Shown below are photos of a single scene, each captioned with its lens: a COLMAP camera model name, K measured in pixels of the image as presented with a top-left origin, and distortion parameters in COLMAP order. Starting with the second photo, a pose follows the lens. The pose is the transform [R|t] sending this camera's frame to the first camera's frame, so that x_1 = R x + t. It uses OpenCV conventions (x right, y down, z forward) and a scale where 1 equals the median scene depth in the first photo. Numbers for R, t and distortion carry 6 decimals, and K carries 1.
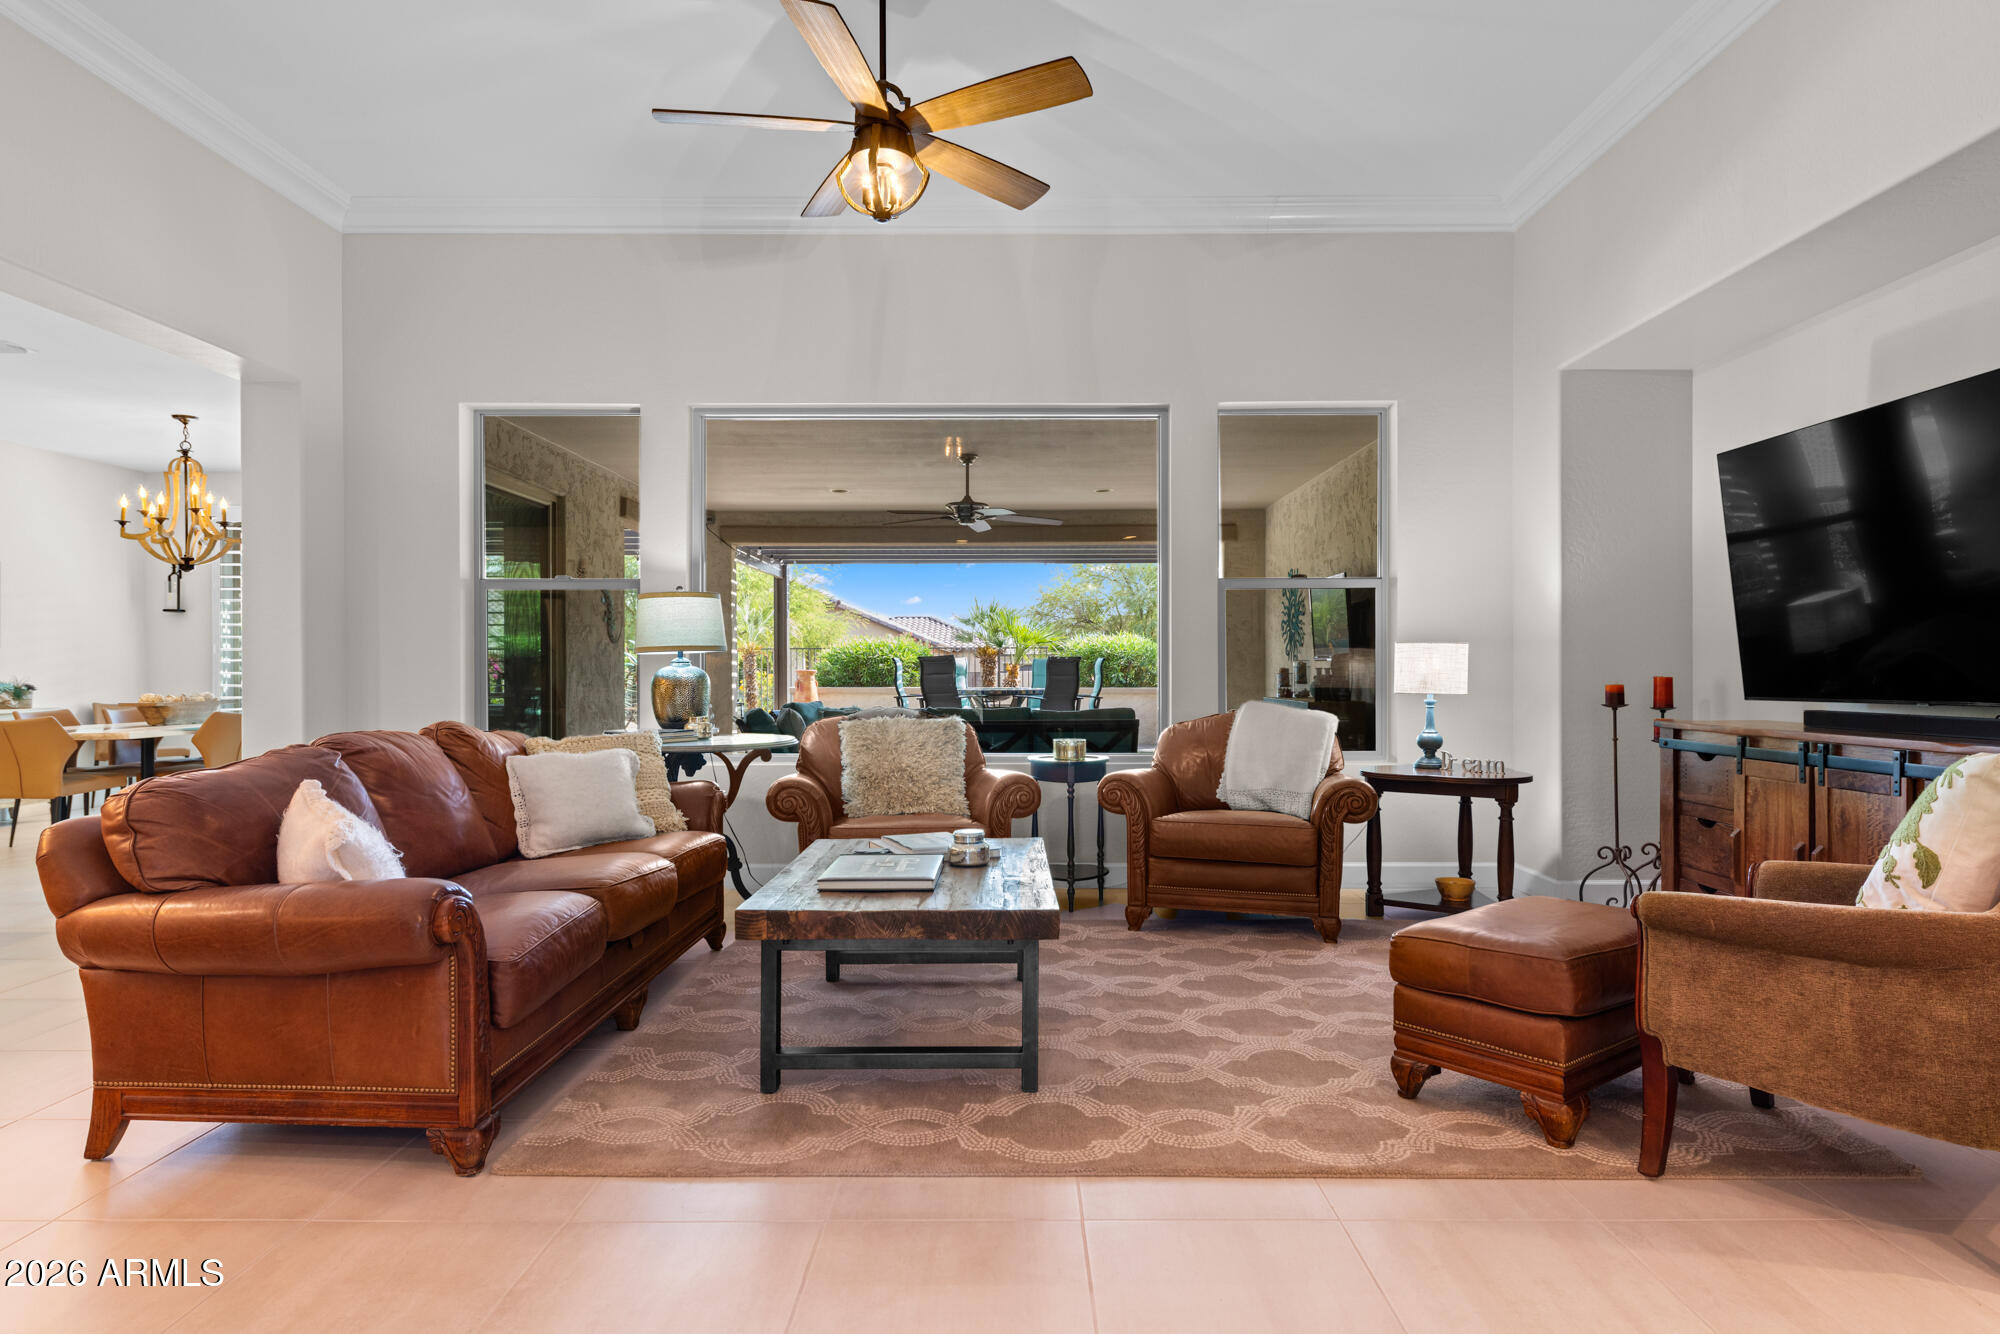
lens RADIAL K [[1151.6, 0, 1000.0], [0, 1151.6, 667.0], [0, 0, 1]] dist [0.013198, -0.000682]
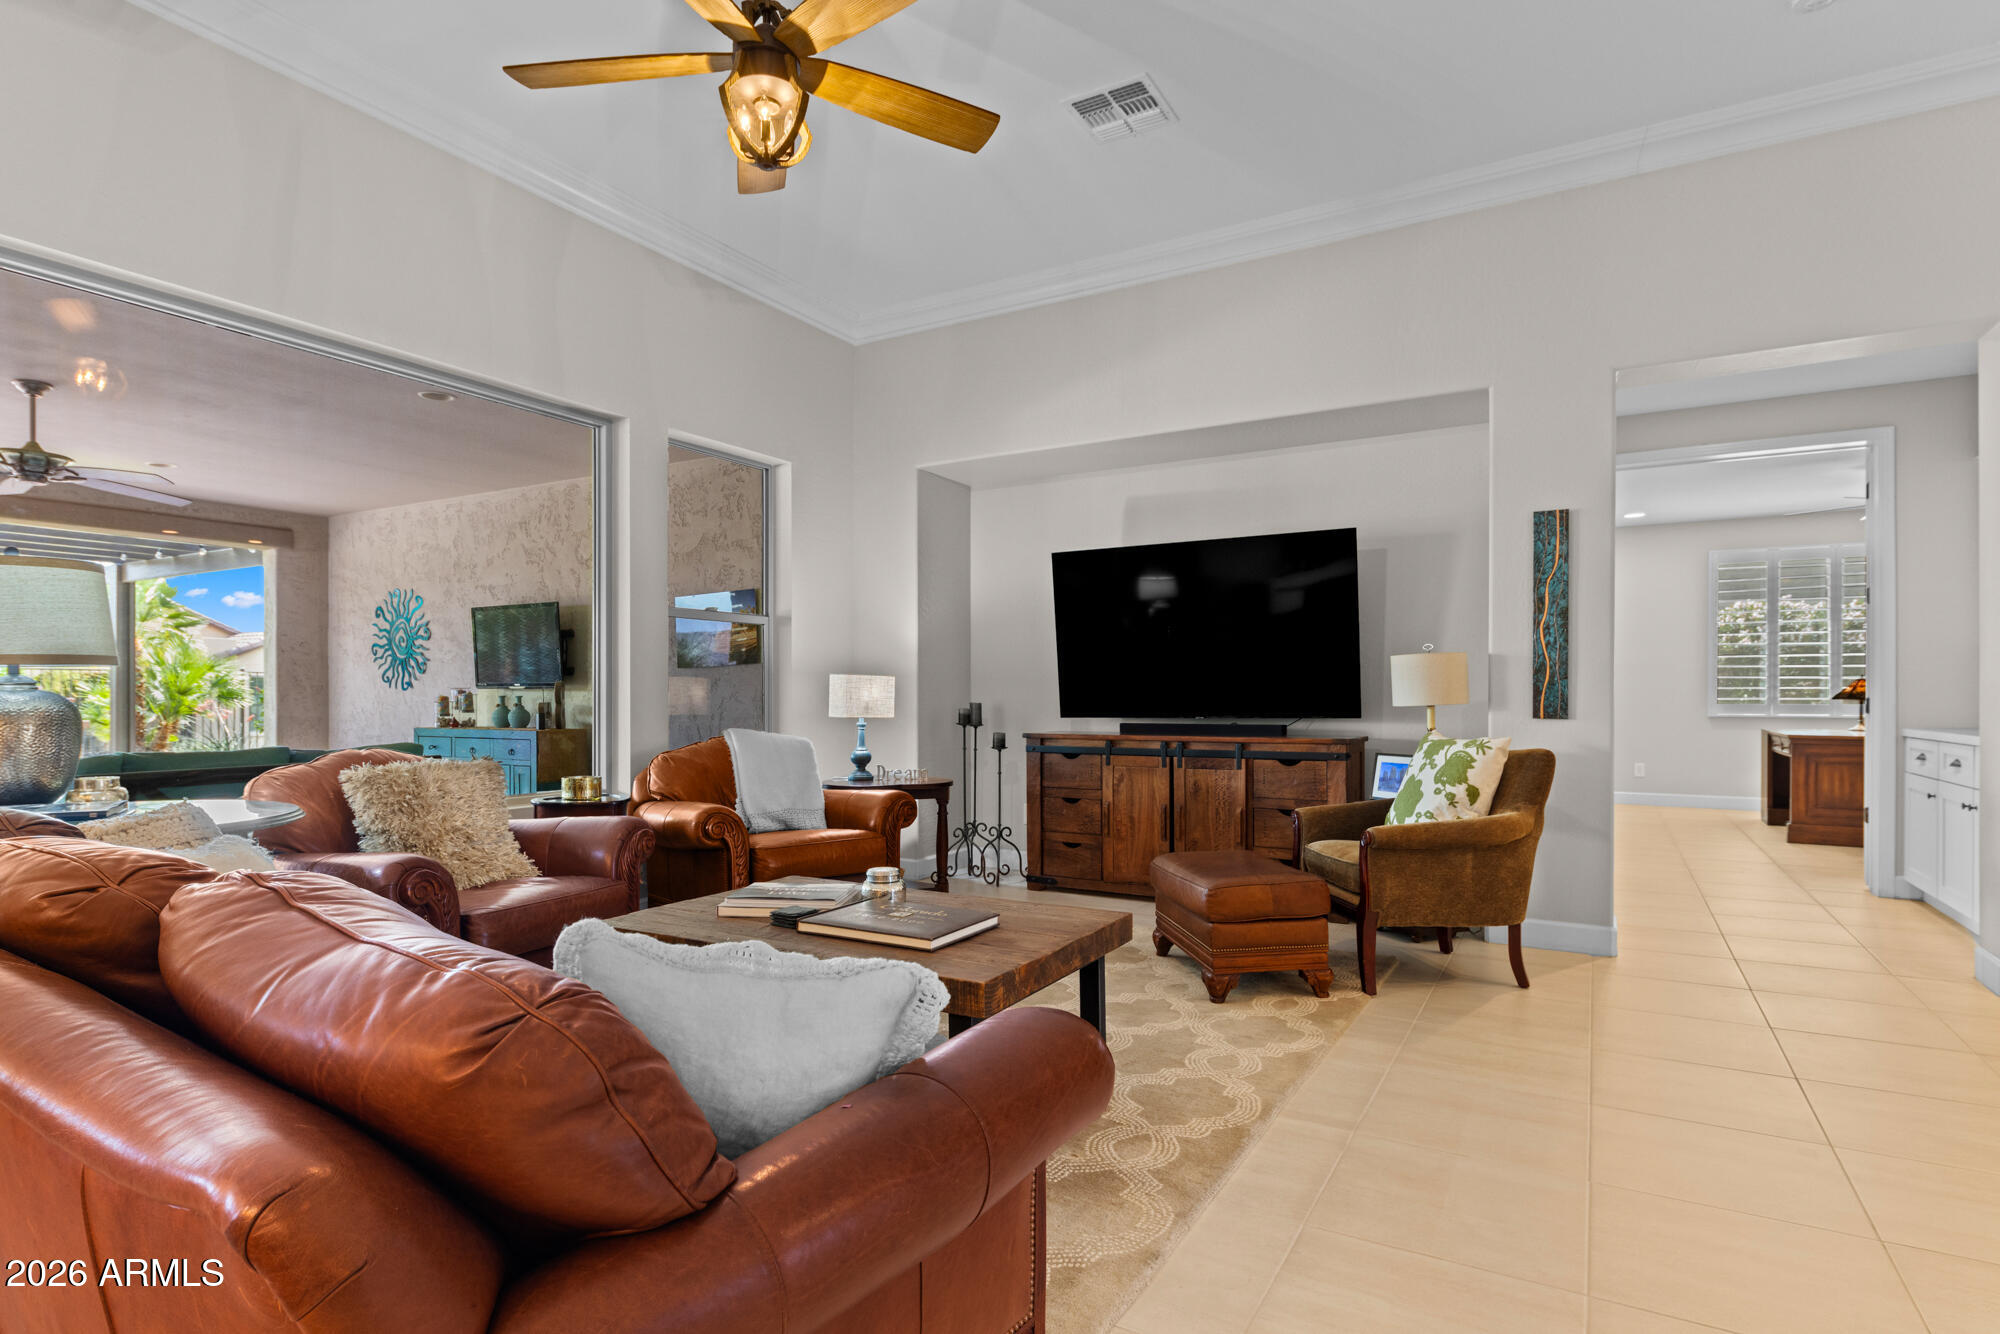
lens RADIAL K [[1034.8, 0, 1004.7], [0, 1034.8, 694.7], [0, 0, 1]] dist [0.014412, 0.000207]
pose [[0.493272, 0.002712, 0.869871, -0.493107], [-0.001723, 0.999996, -0.002140, 0.001201], [-0.869873, -0.000443, 0.493275, 0.343540]]
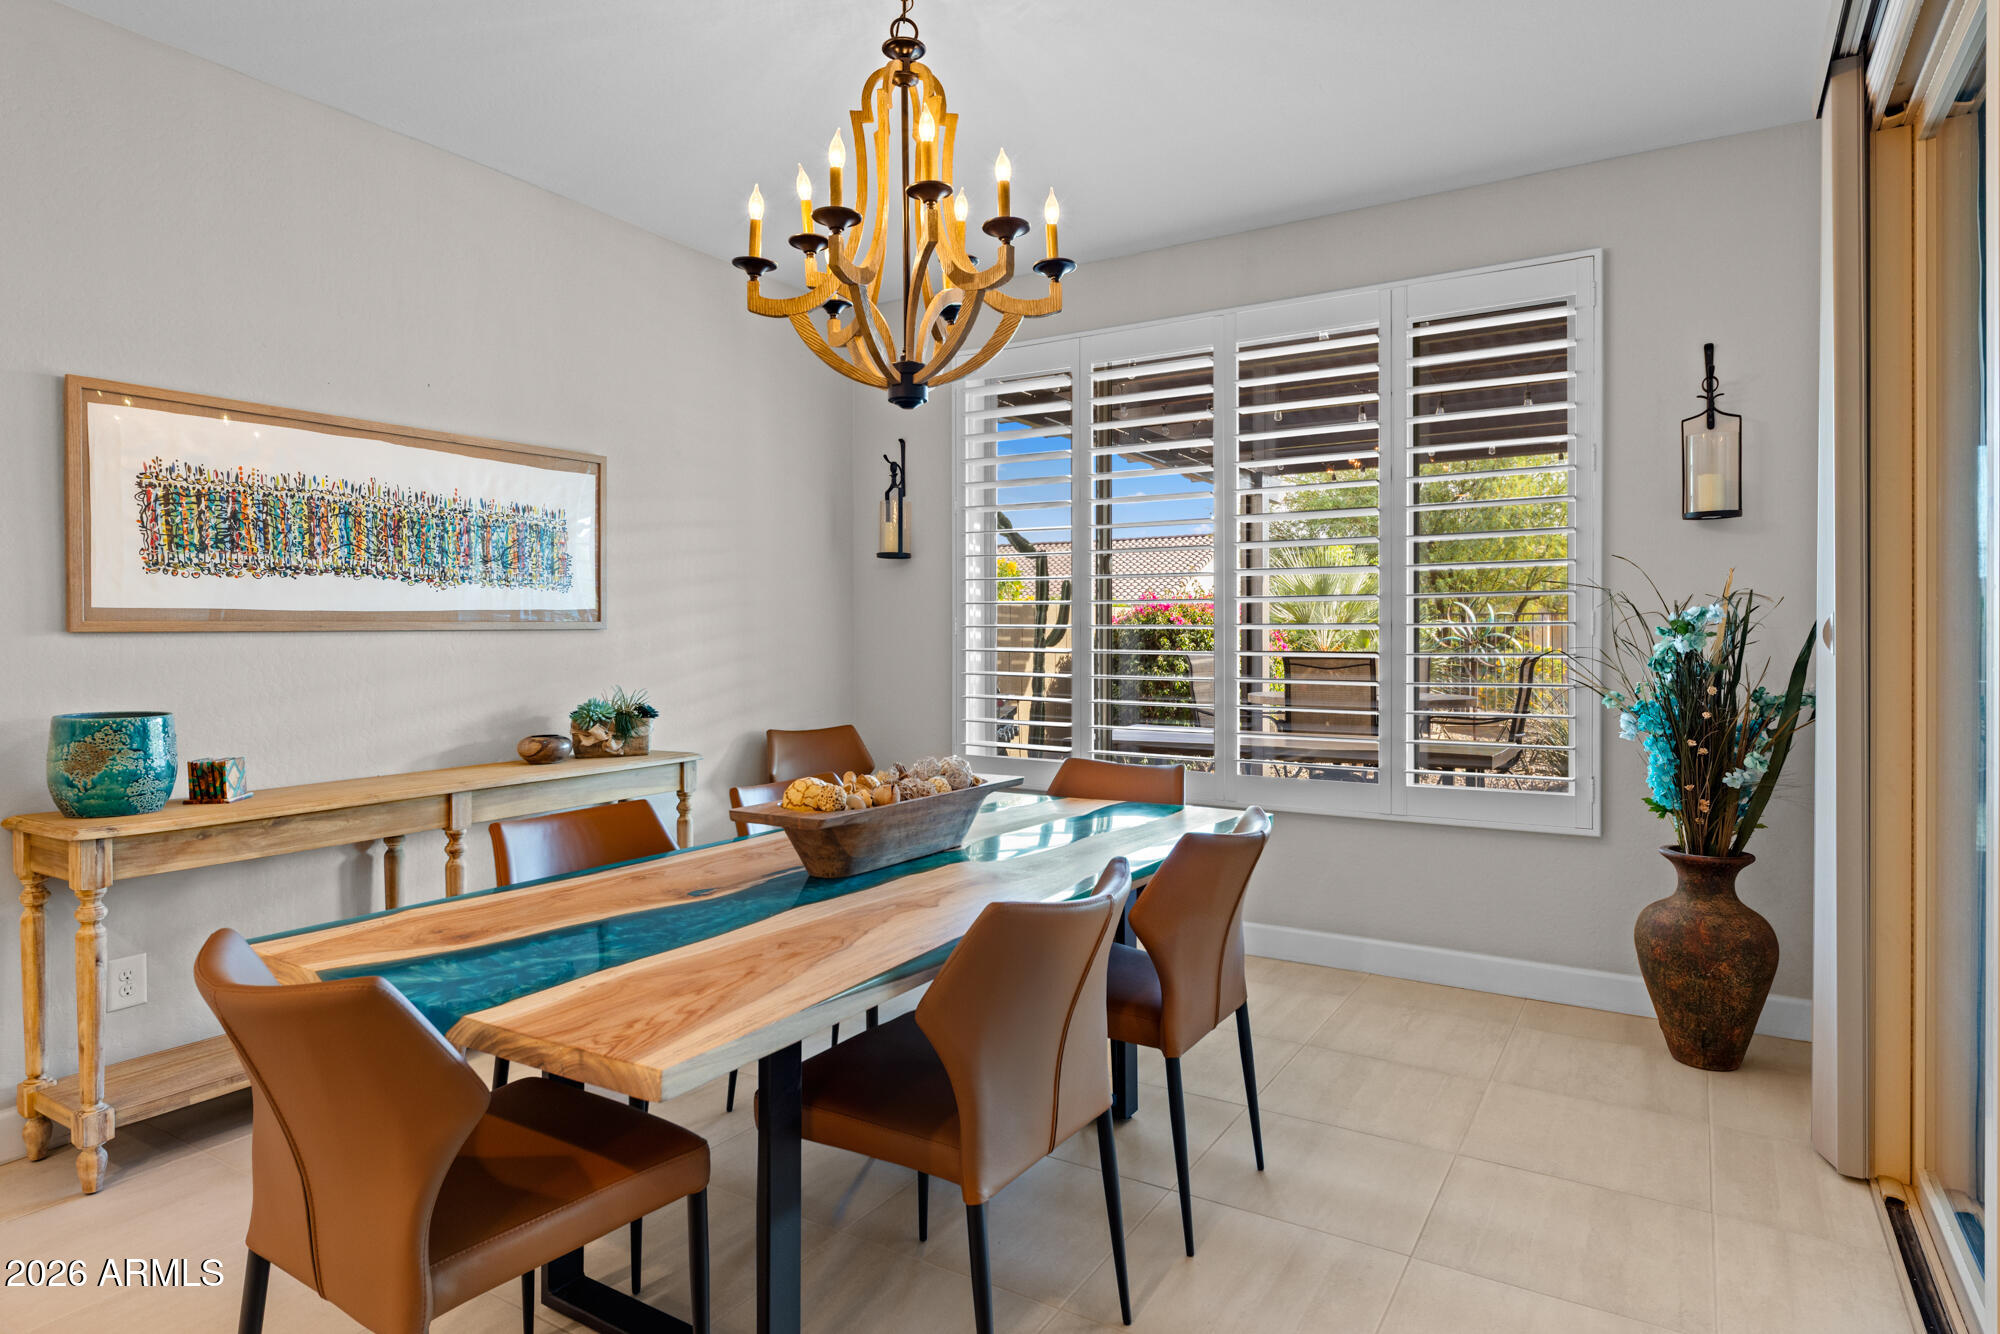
lens RADIAL K [[1108.8, 0, 982.7], [0, 1108.8, 637.0], [0, 0, 1]] dist [0.038582, -0.000311]
pose [[0.850615, 0.002317, -0.525784, -0.750392], [0.001015, 0.999981, 0.006048, -0.025157], [0.525788, -0.005678, 0.850596, 1.077365]]
